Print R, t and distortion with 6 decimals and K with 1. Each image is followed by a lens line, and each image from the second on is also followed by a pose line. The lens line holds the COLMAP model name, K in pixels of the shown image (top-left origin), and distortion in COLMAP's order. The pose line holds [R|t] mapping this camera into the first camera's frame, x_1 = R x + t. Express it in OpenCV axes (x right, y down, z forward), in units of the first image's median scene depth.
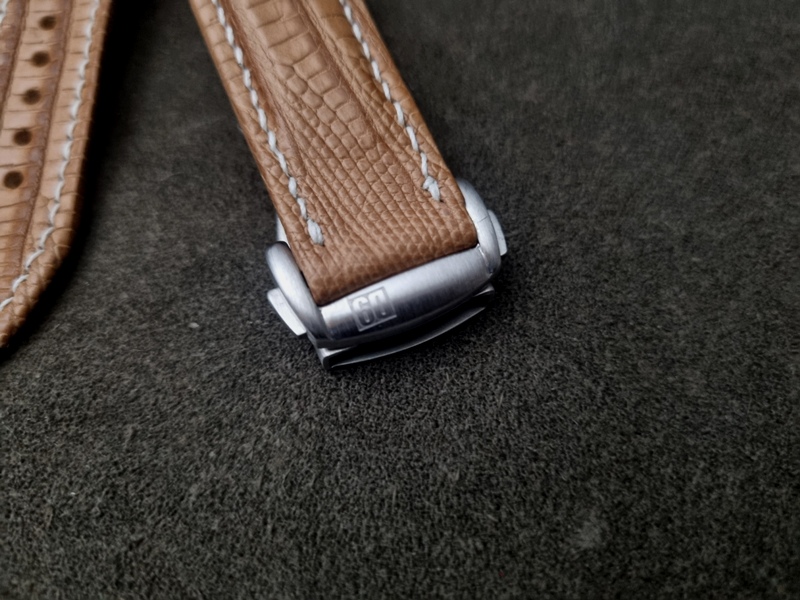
lens RADIAL K [[672.1, 0, 400.0], [0, 672.1, 300.0], [0, 0, 1]] dist [-0.111654, 0.079924]
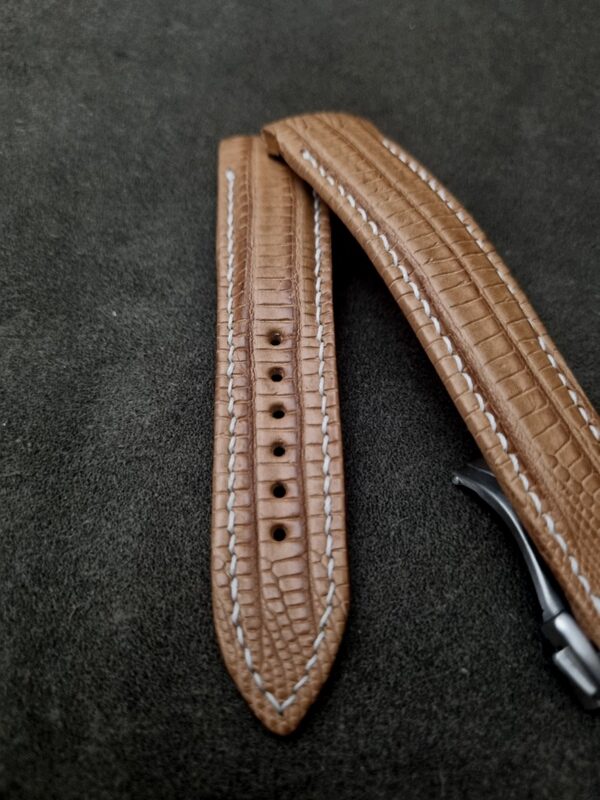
lens RADIAL K [[655.9, 0, 288.8], [0, 655.9, 403.5], [0, 0, 1]] dist [-0.054330, 0.002590]
pose [[0.996823, 0.013268, 0.078530, -0.733755], [-0.007445, 0.997232, -0.073982, -0.354541], [-0.079294, 0.073162, 0.994163, -0.146554]]
